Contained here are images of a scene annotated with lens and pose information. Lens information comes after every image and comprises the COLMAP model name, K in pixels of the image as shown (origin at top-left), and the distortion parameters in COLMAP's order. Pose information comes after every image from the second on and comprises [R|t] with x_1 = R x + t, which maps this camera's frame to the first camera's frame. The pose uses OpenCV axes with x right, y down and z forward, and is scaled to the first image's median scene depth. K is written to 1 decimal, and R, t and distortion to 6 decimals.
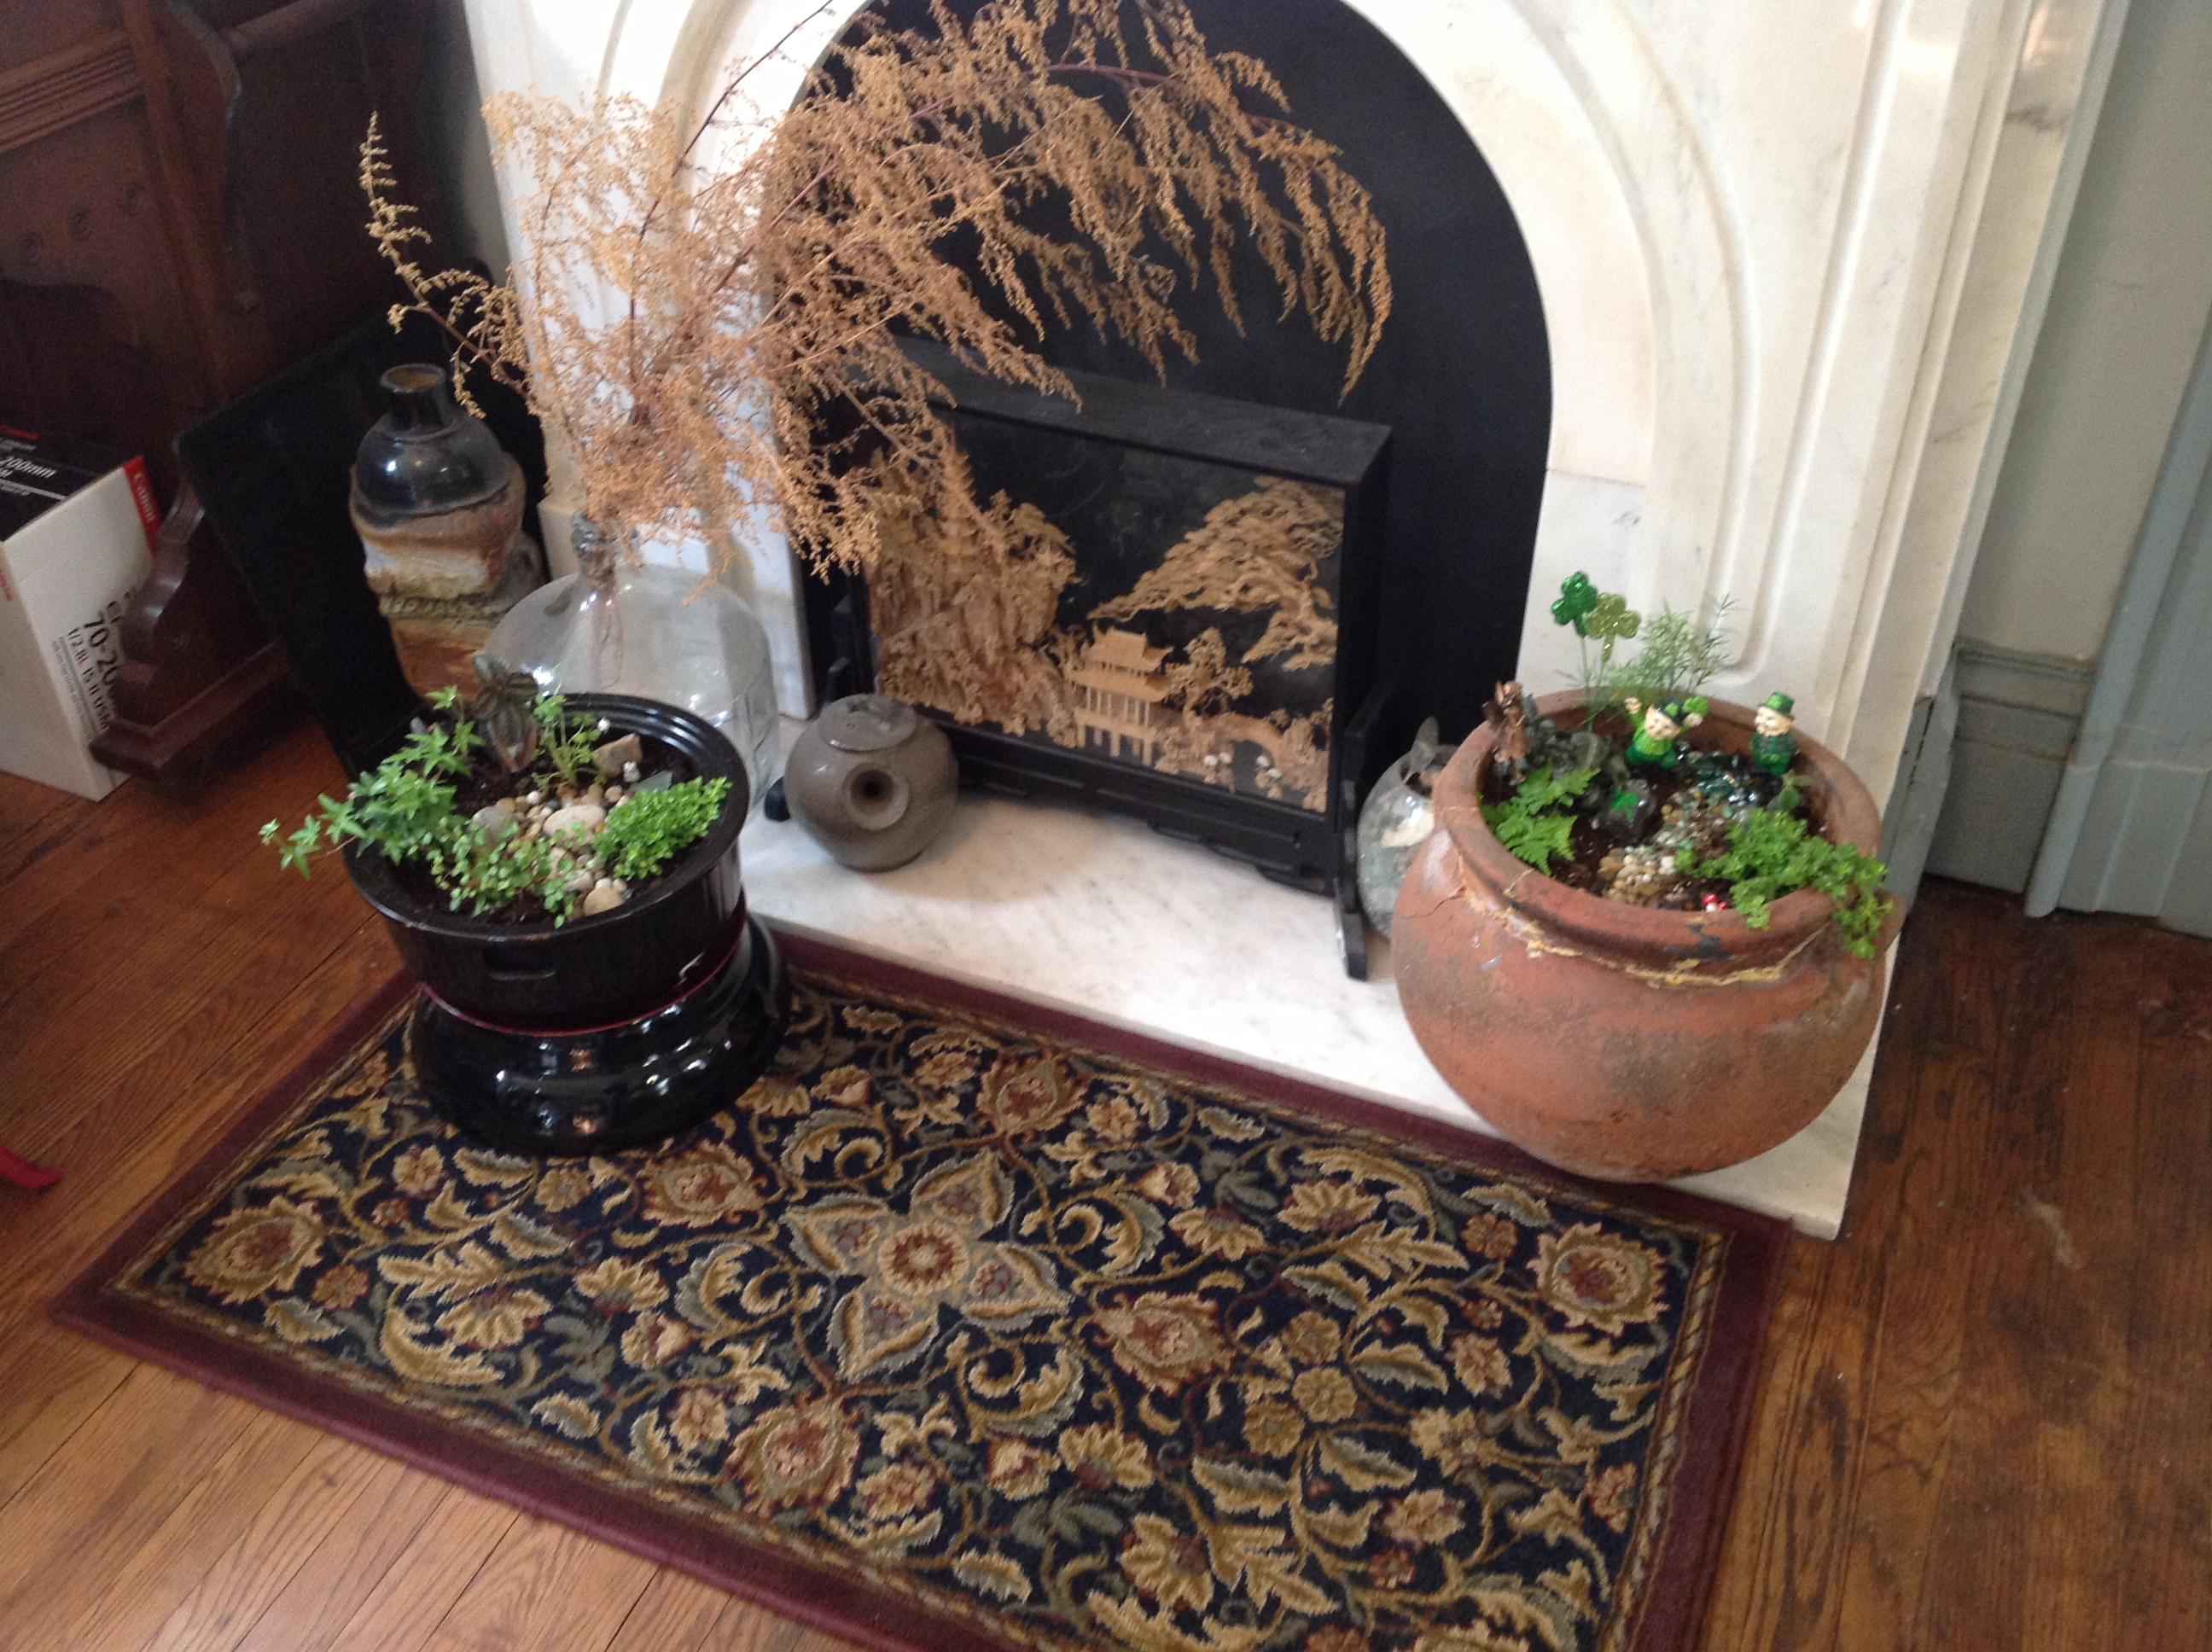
lens RADIAL K [[2060.1, 0, 1106.0], [0, 2060.1, 826.0], [0, 0, 1]] dist [0.177521, -0.528951]
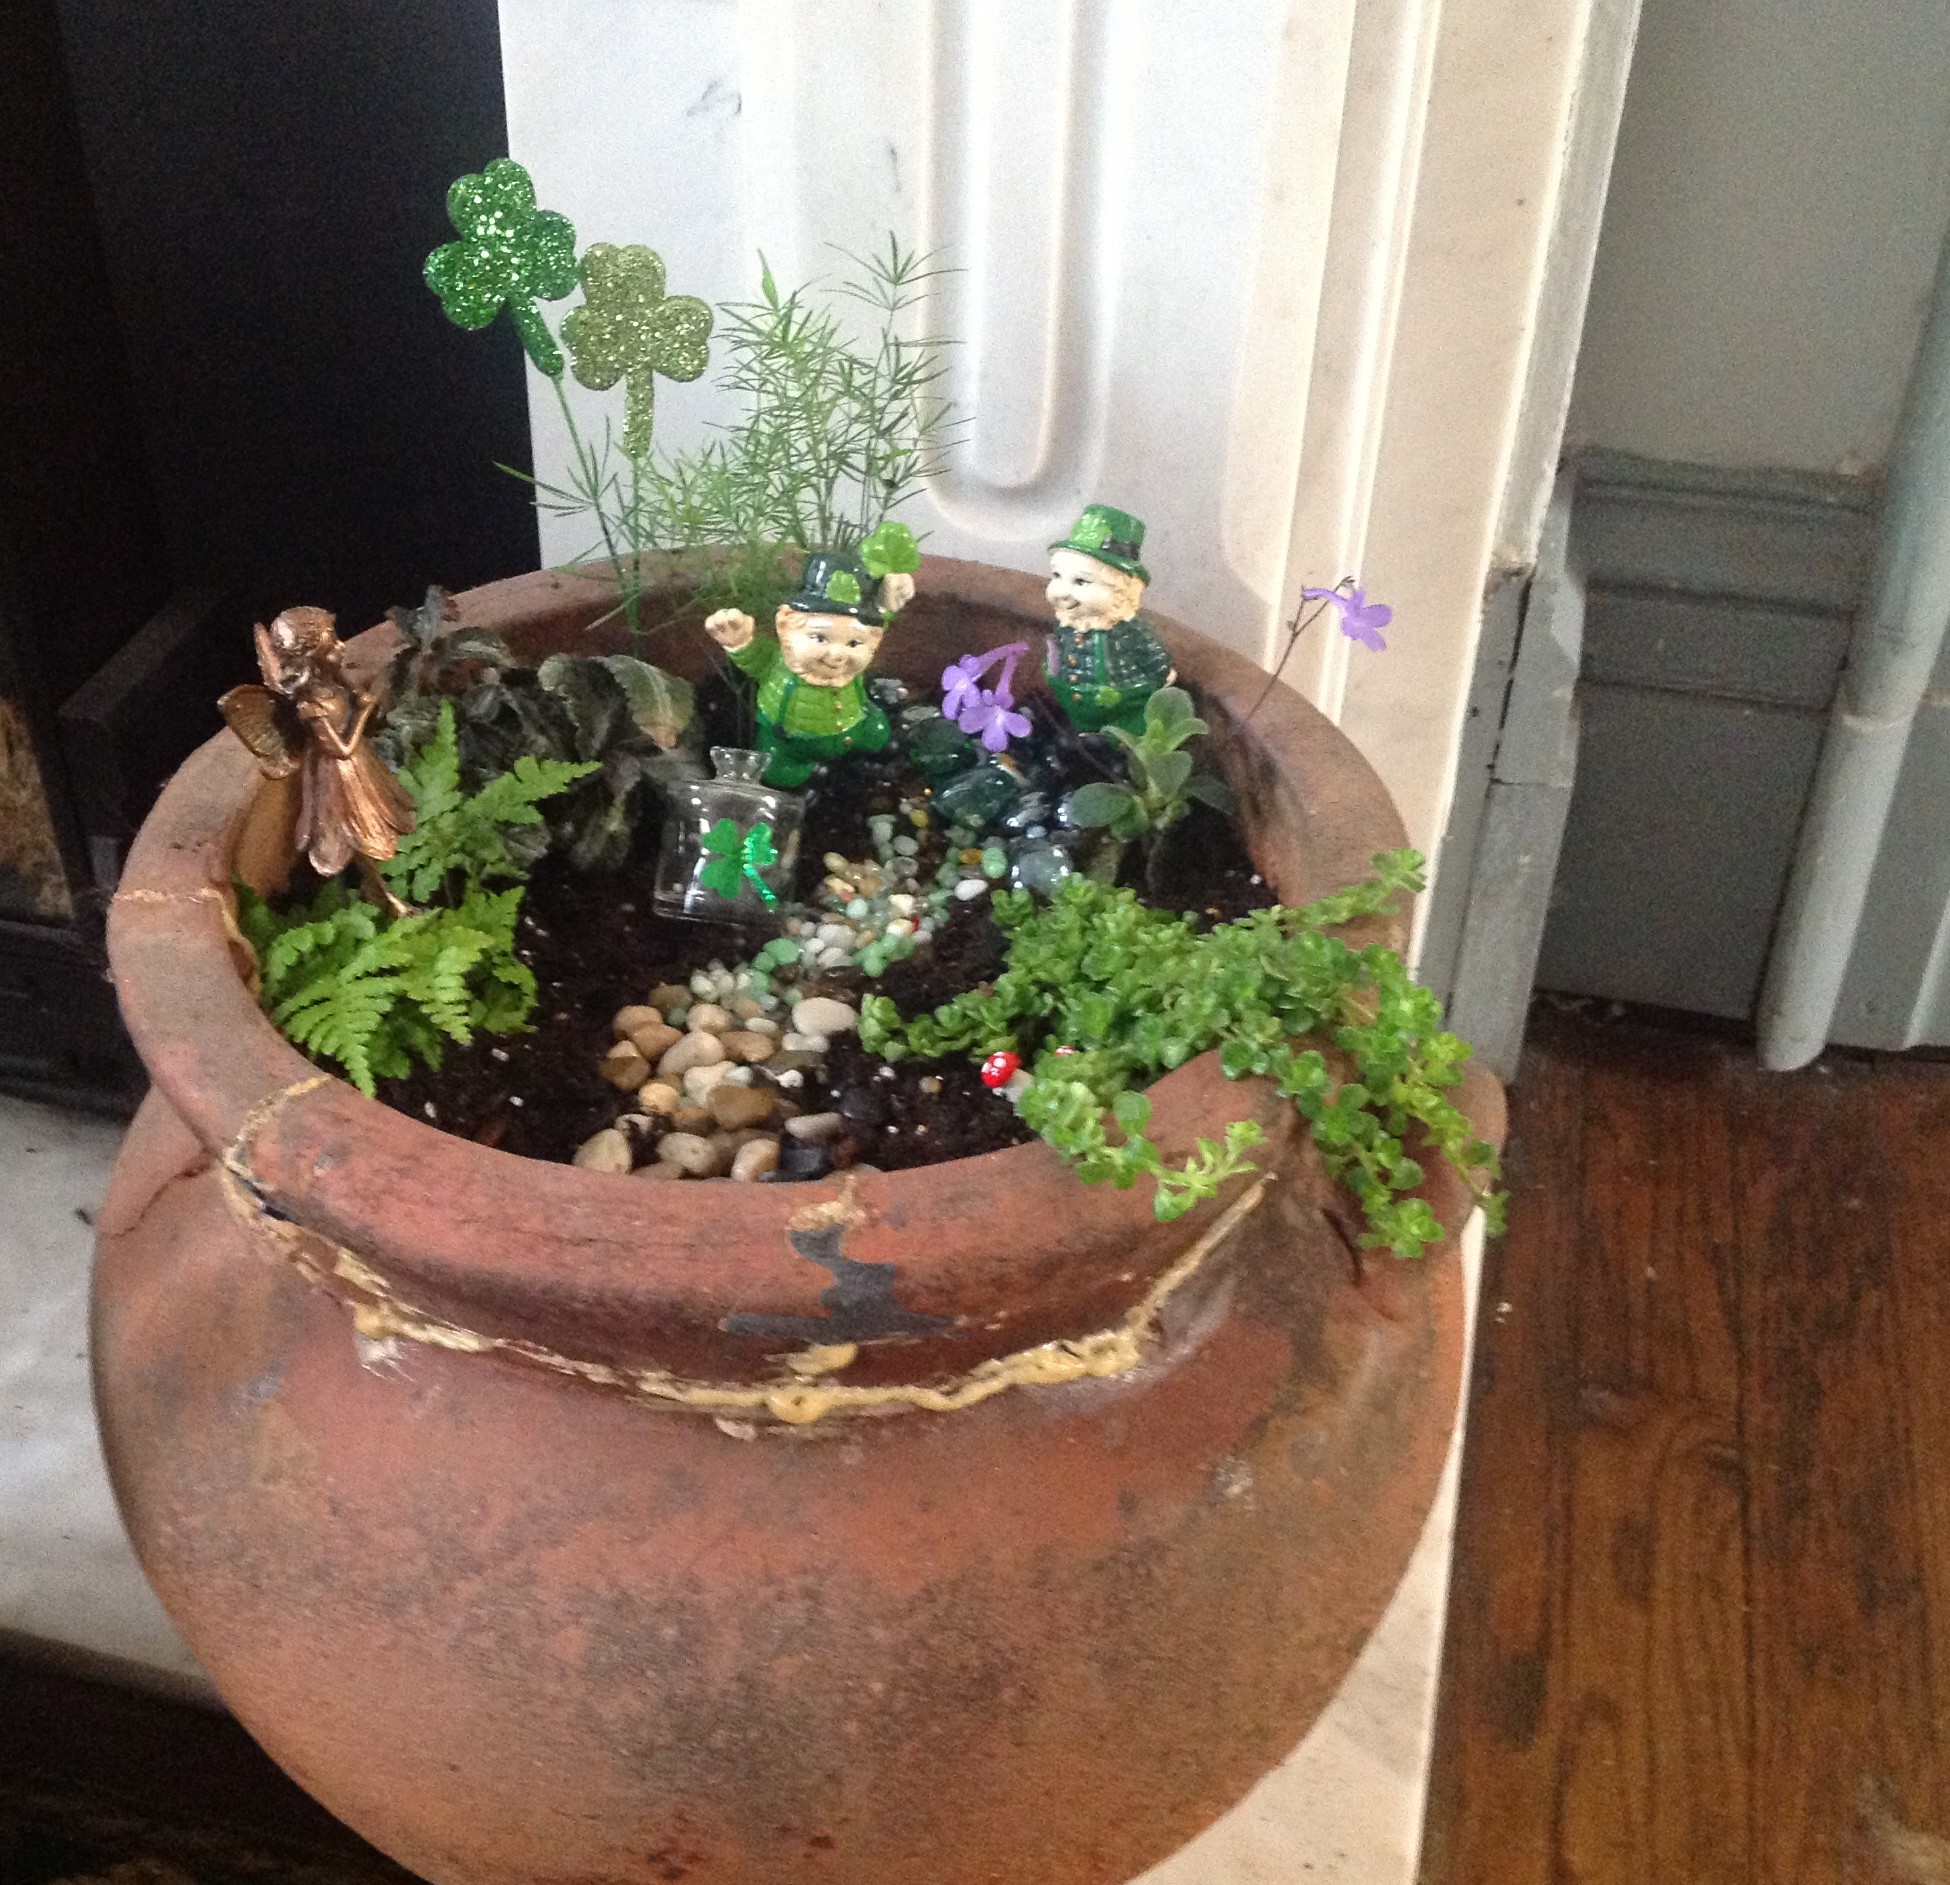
lens RADIAL K [[2409.3, 0, 972.9], [0, 2409.3, 902.5], [0, 0, 1]] dist [0.129915, -0.291789]
pose [[0.986329, -0.066547, 0.150752, 0.213834], [0.071532, 0.997049, -0.027882, 0.010631], [-0.148451, 0.038285, 0.988178, 0.552898]]
